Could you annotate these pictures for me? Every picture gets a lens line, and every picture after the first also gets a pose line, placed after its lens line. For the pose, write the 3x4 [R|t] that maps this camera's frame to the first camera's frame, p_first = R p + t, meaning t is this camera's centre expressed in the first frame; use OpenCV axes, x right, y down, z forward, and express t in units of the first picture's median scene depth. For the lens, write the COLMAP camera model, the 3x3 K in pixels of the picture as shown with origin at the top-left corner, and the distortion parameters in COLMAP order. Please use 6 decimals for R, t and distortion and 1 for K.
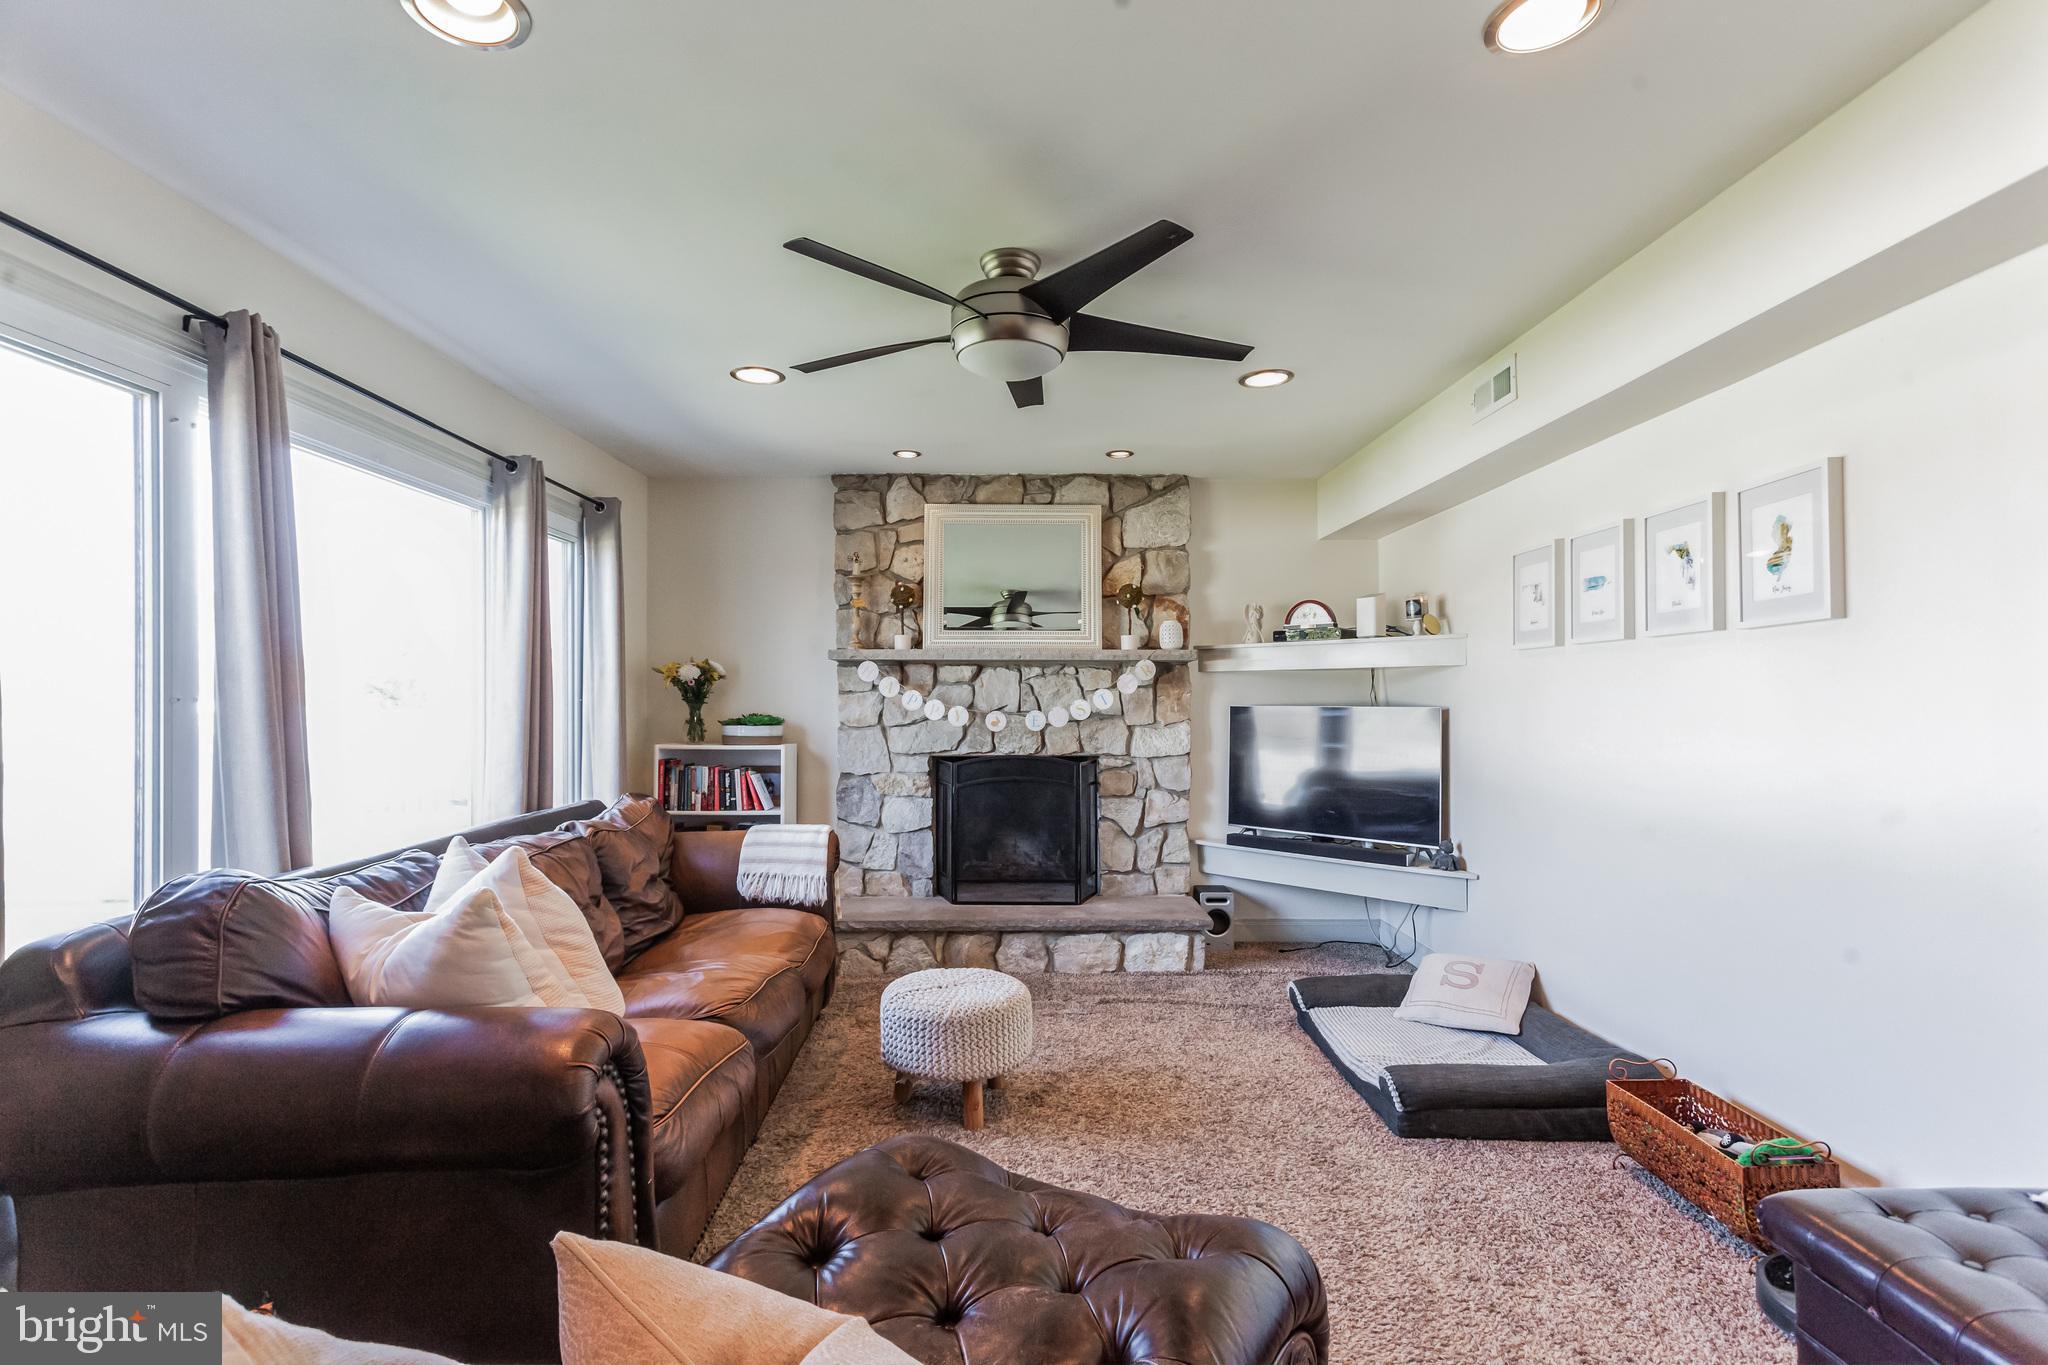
lens RADIAL K [[959.7, 0, 1015.5], [0, 959.7, 688.7], [0, 0, 1]] dist [-0.001549, 0.000314]
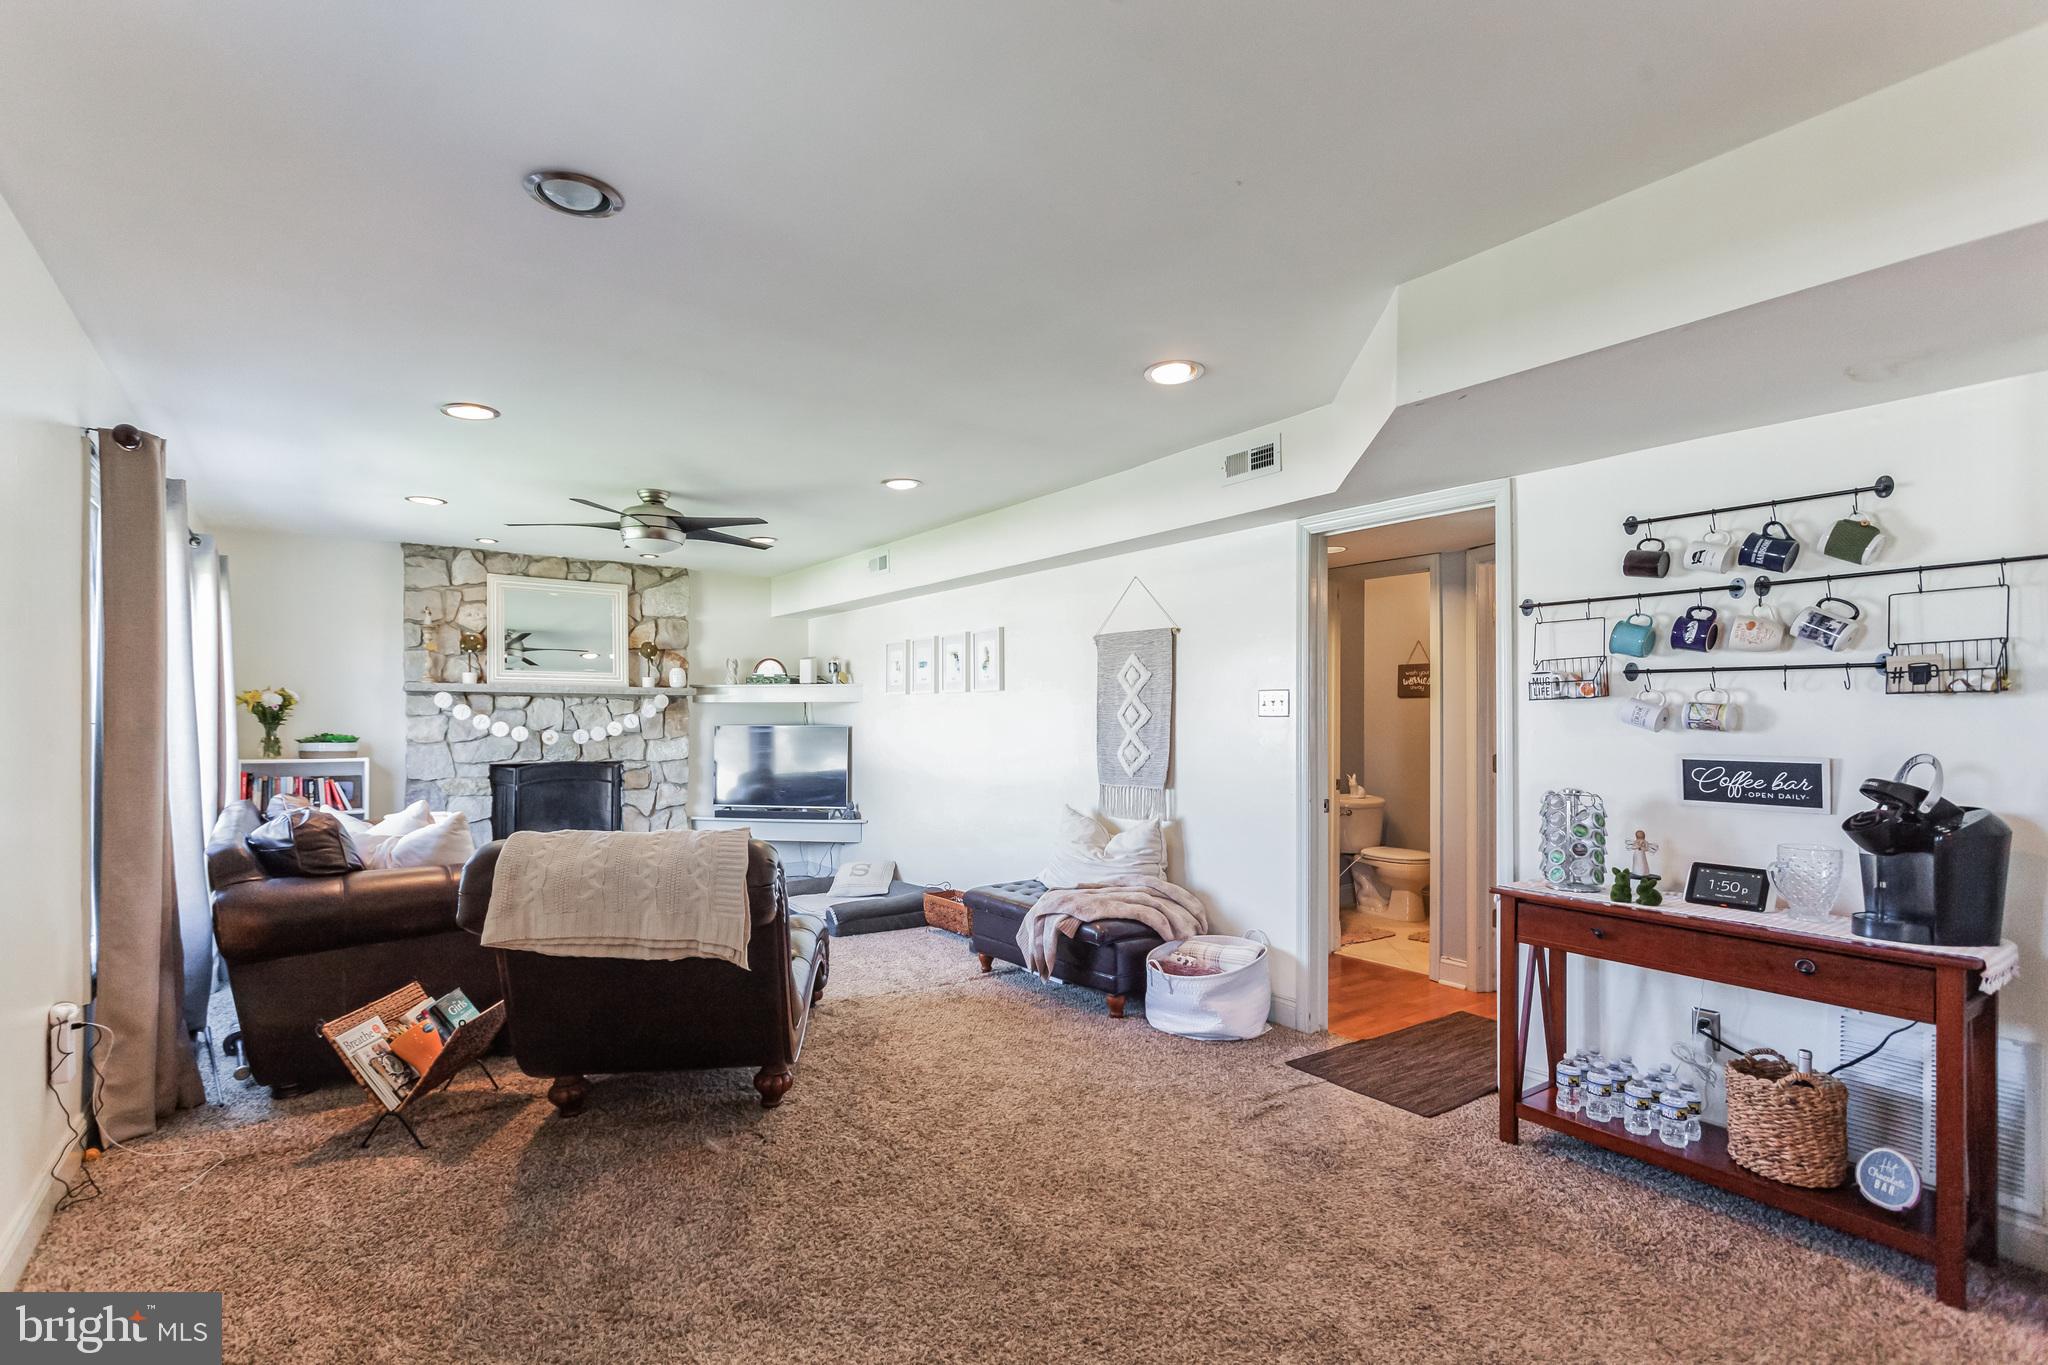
lens RADIAL K [[982.1, 0, 1019.1], [0, 982.1, 712.8], [0, 0, 1]] dist [-0.001421, 0.000146]
pose [[0.813249, 0.004475, 0.581899, -0.284478], [-0.007120, 0.999972, 0.002260, -0.008998], [-0.581873, -0.005981, 0.813258, -0.524421]]
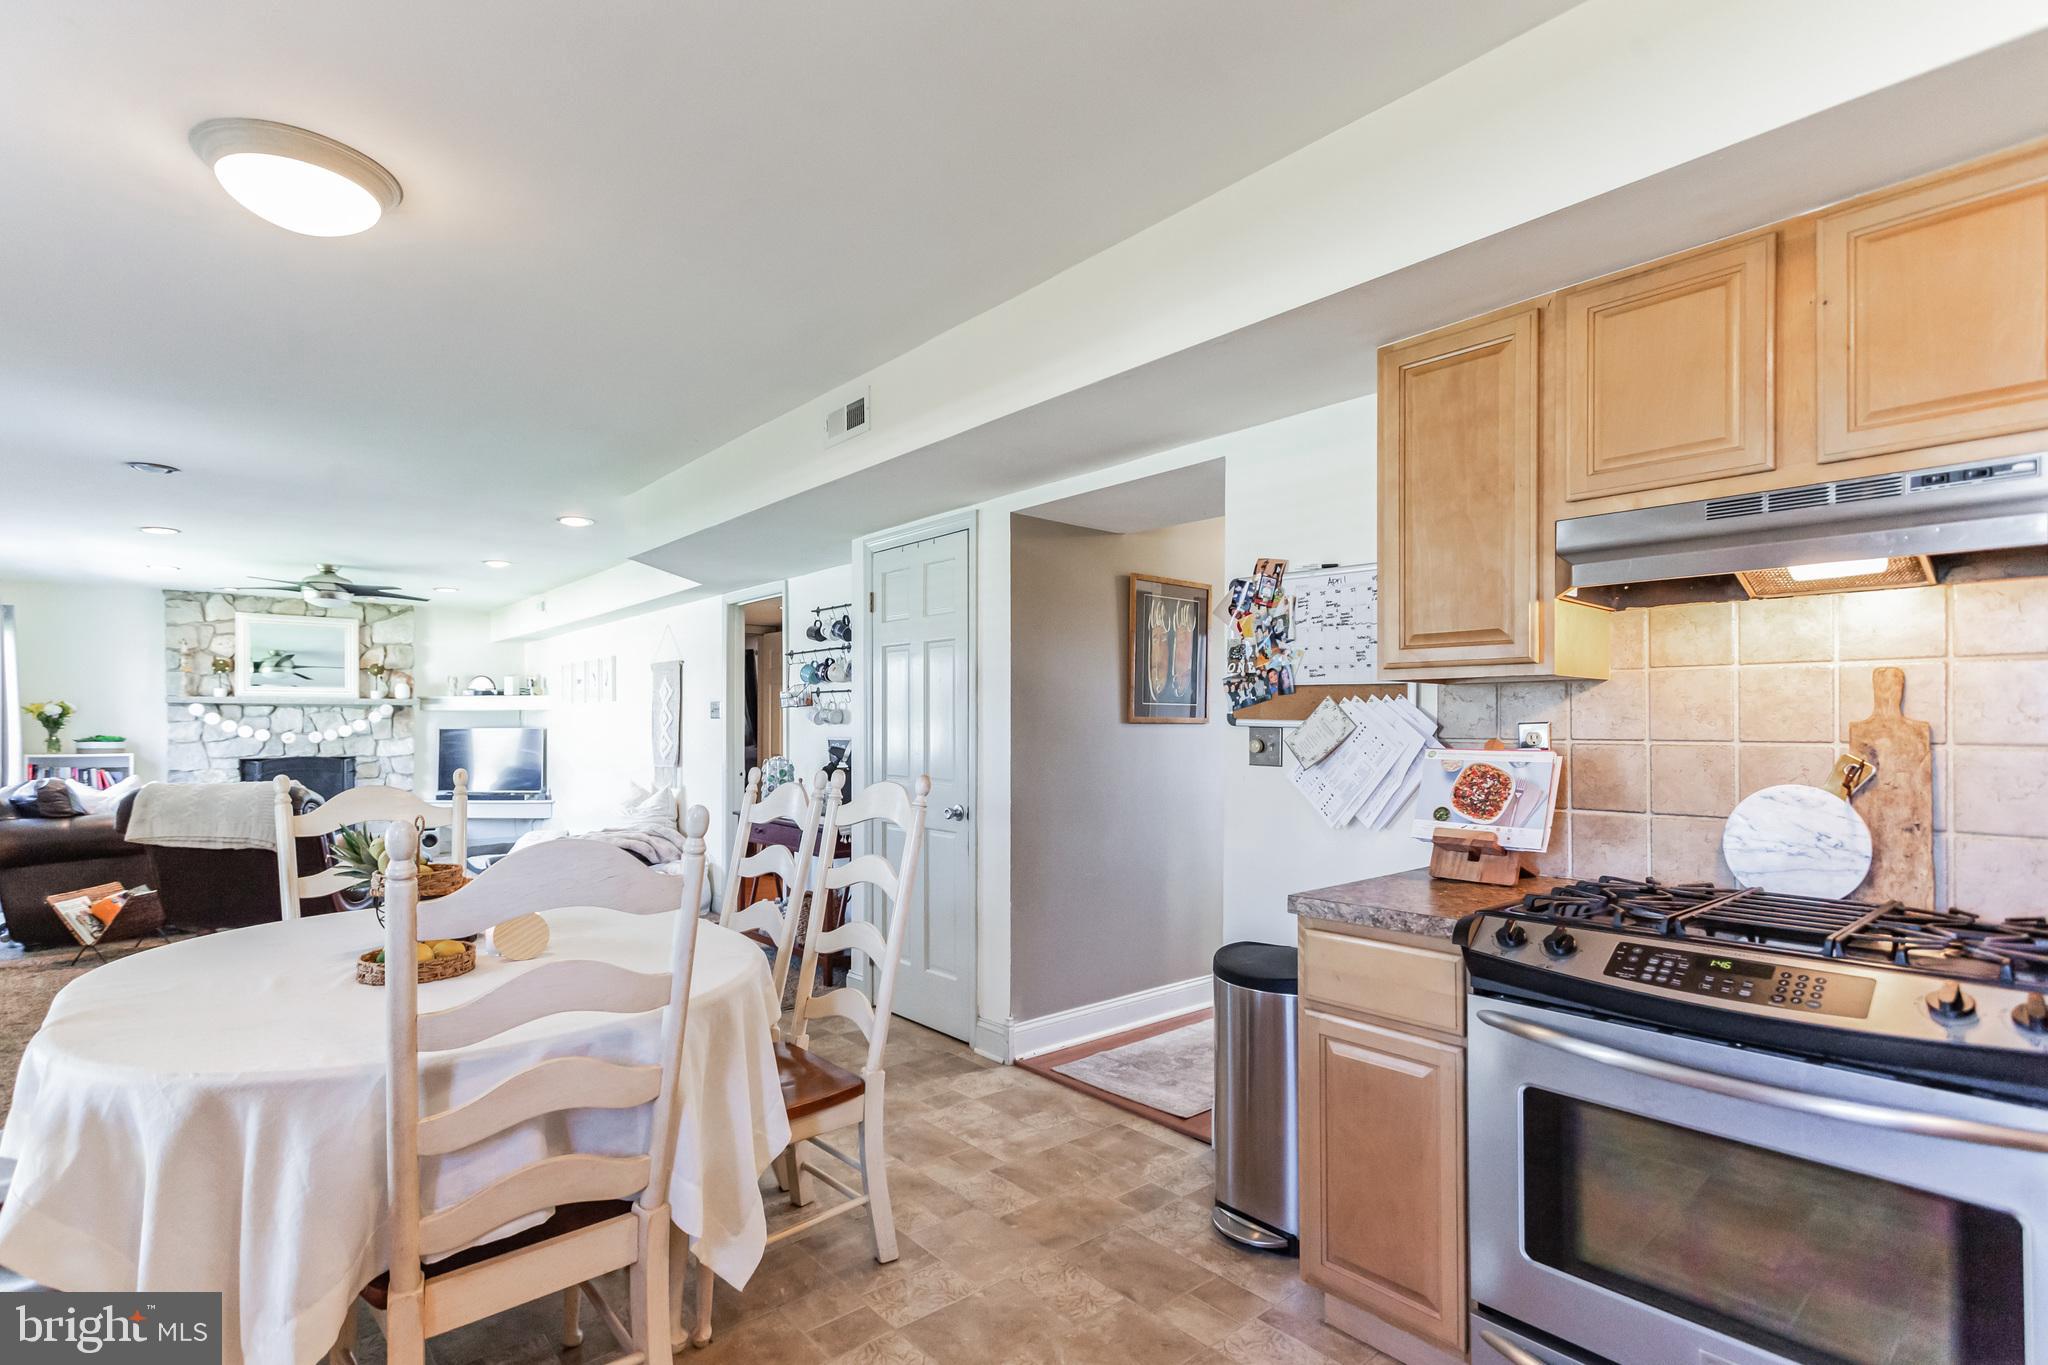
lens RADIAL K [[1009.0, 0, 1033.3], [0, 1009.0, 718.0], [0, 0, 1]] dist [-0.001622, -0.001307]
pose [[0.763223, 0.000682, 0.646135, -0.169788], [-0.002611, 0.999995, 0.002029, -0.010097], [-0.646130, -0.003236, 0.763220, -1.300182]]
